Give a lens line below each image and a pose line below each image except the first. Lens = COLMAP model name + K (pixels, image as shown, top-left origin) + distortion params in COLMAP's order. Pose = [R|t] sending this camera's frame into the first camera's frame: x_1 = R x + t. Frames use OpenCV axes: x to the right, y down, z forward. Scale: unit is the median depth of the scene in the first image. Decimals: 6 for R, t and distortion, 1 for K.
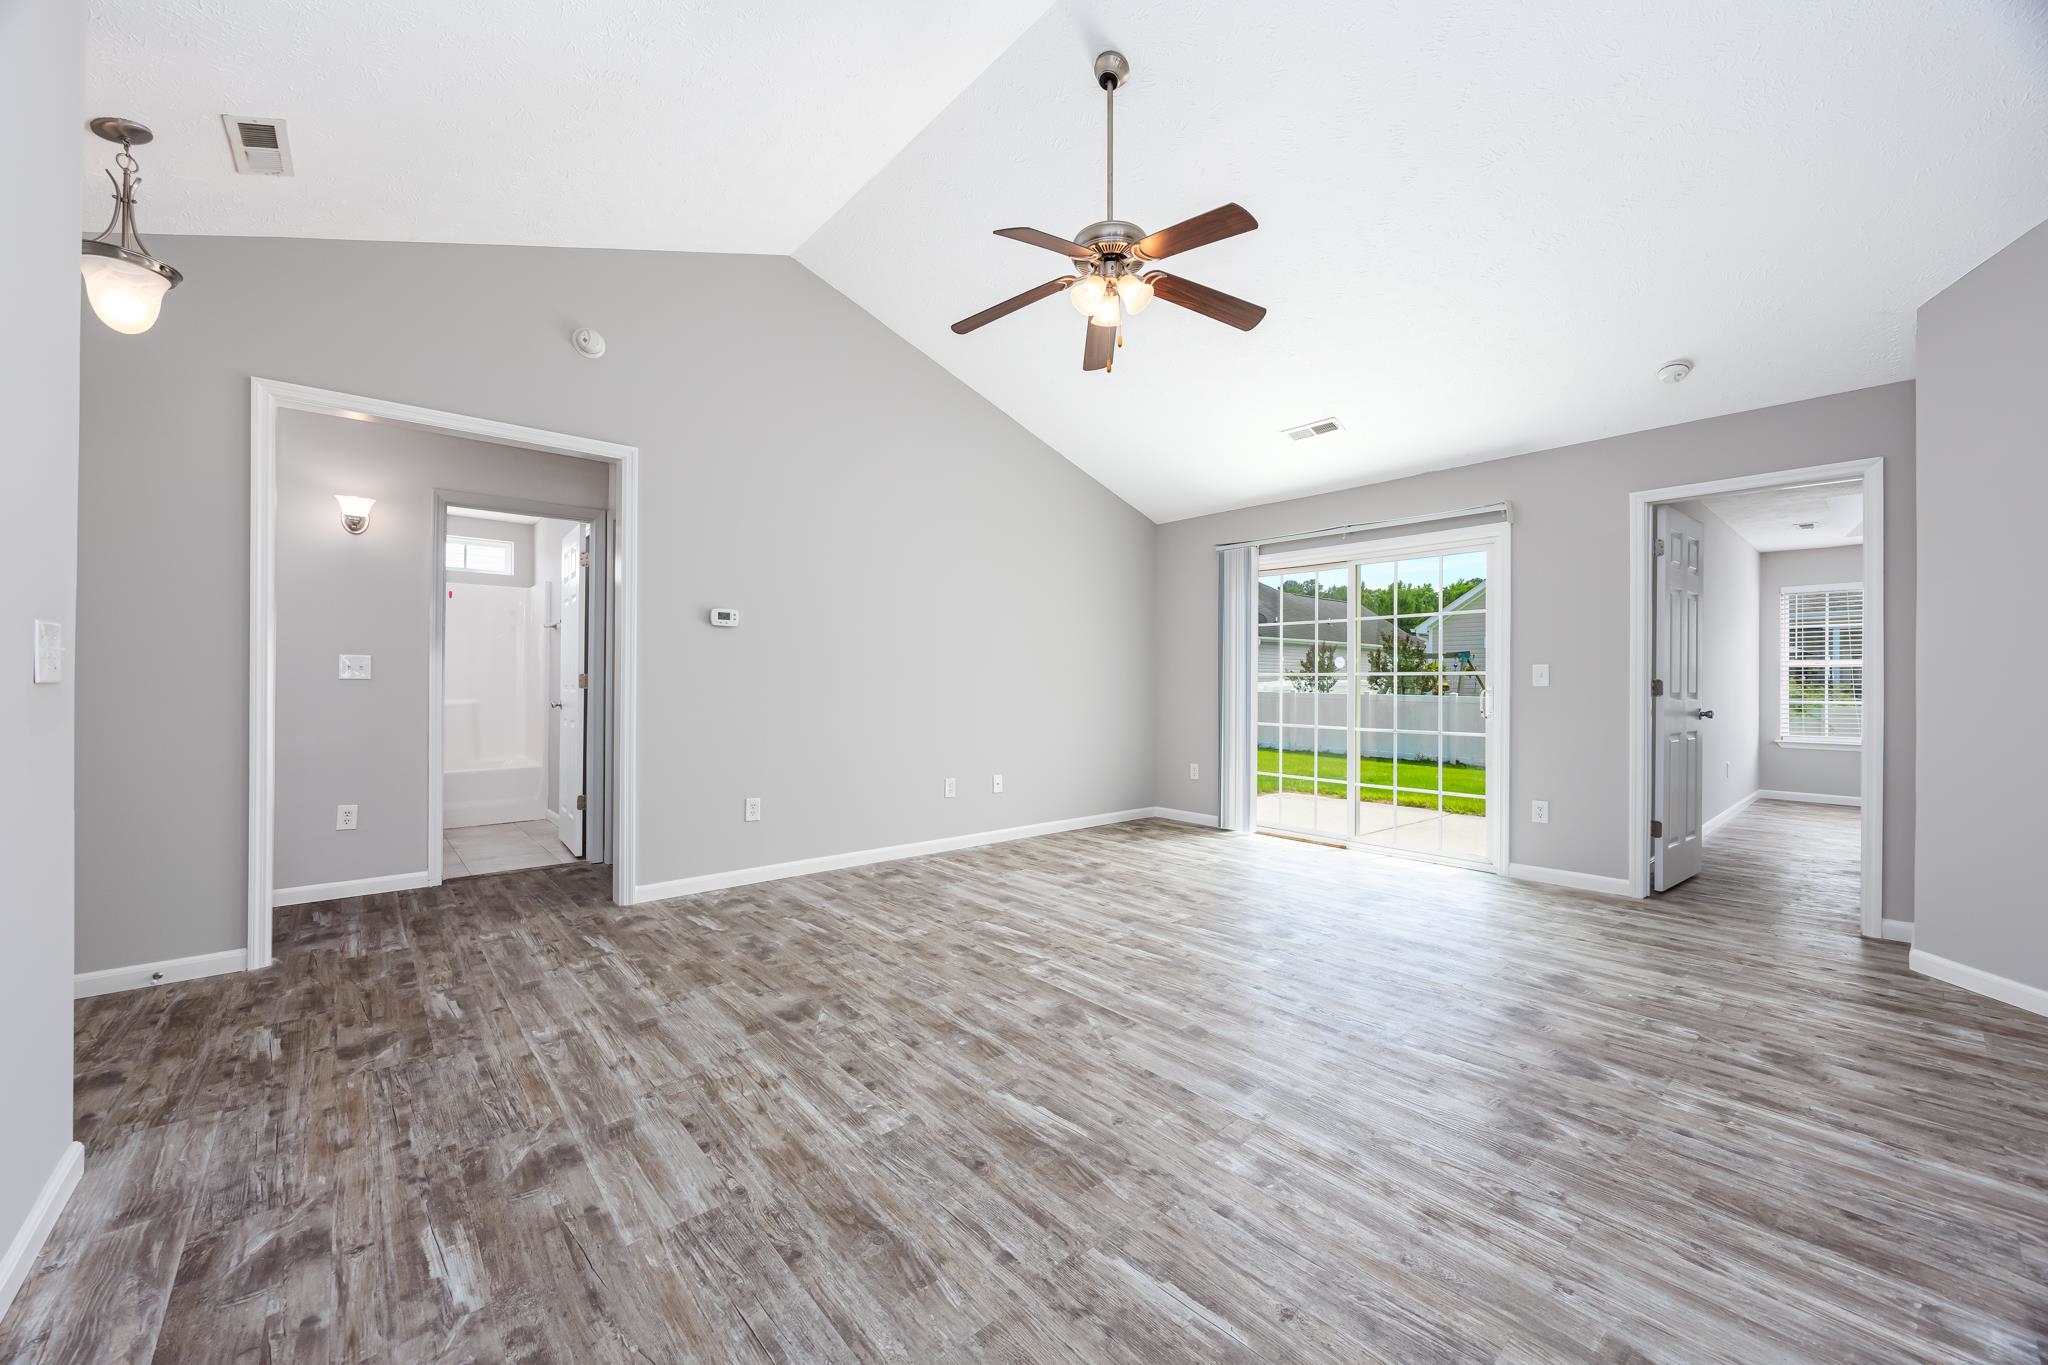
lens RADIAL K [[782.8, 0, 1023.6], [0, 782.8, 680.5], [0, 0, 1]] dist [0.001156, 0.000572]
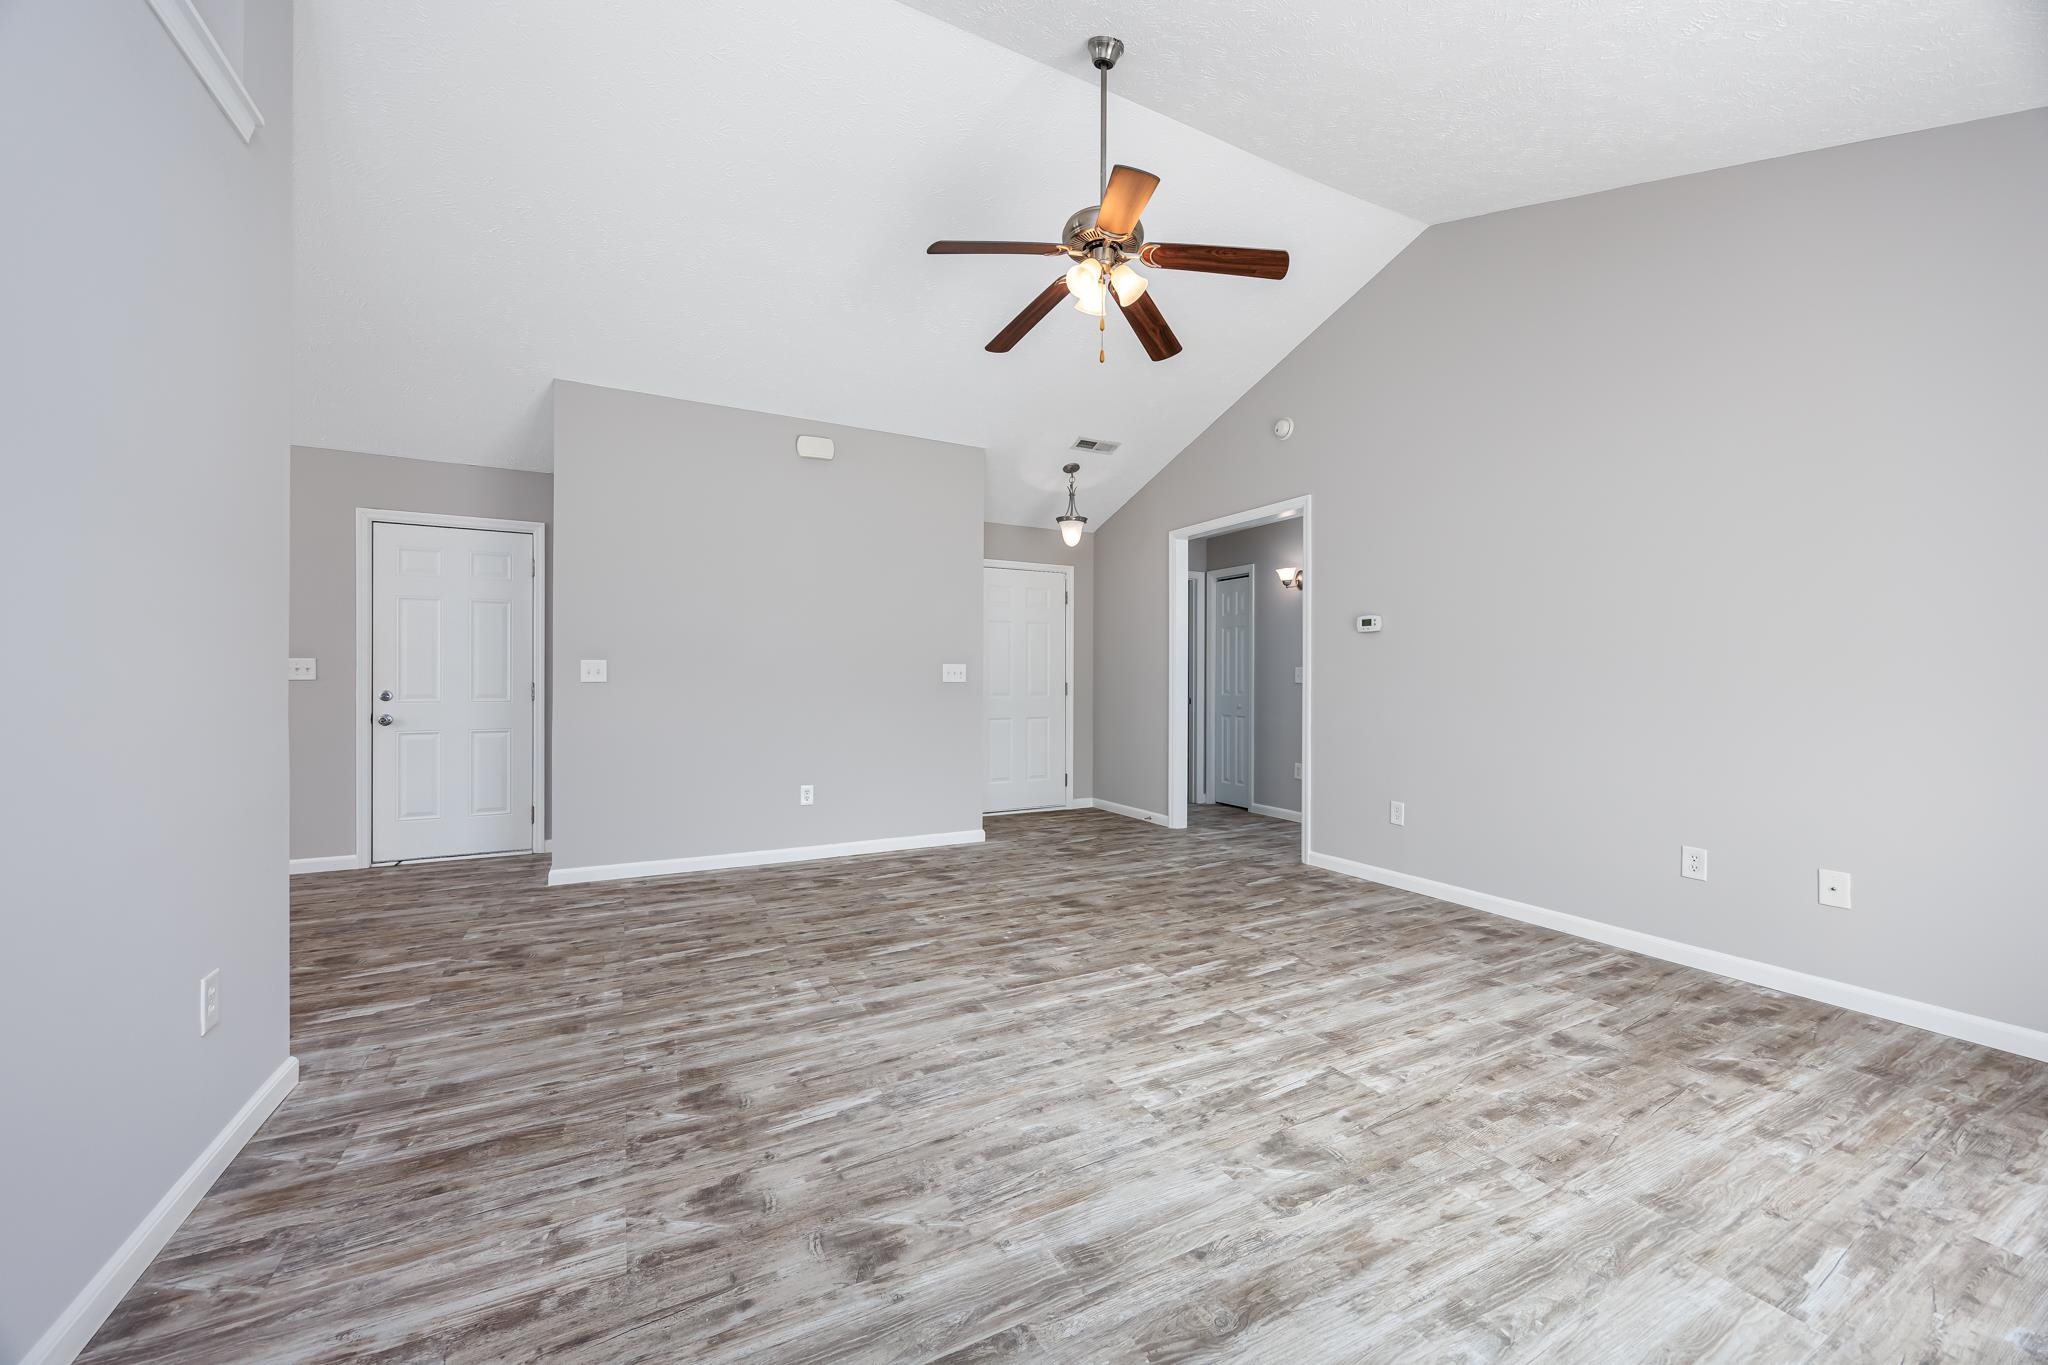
lens RADIAL K [[782.8, 0, 1028.9], [0, 782.8, 680.1], [0, 0, 1]] dist [0.001156, 0.000572]
pose [[-0.232035, -0.006824, -0.972684, 1.252096], [-0.003346, 0.999975, -0.006217, 0.006399], [0.972702, 0.001812, -0.232052, 1.328170]]
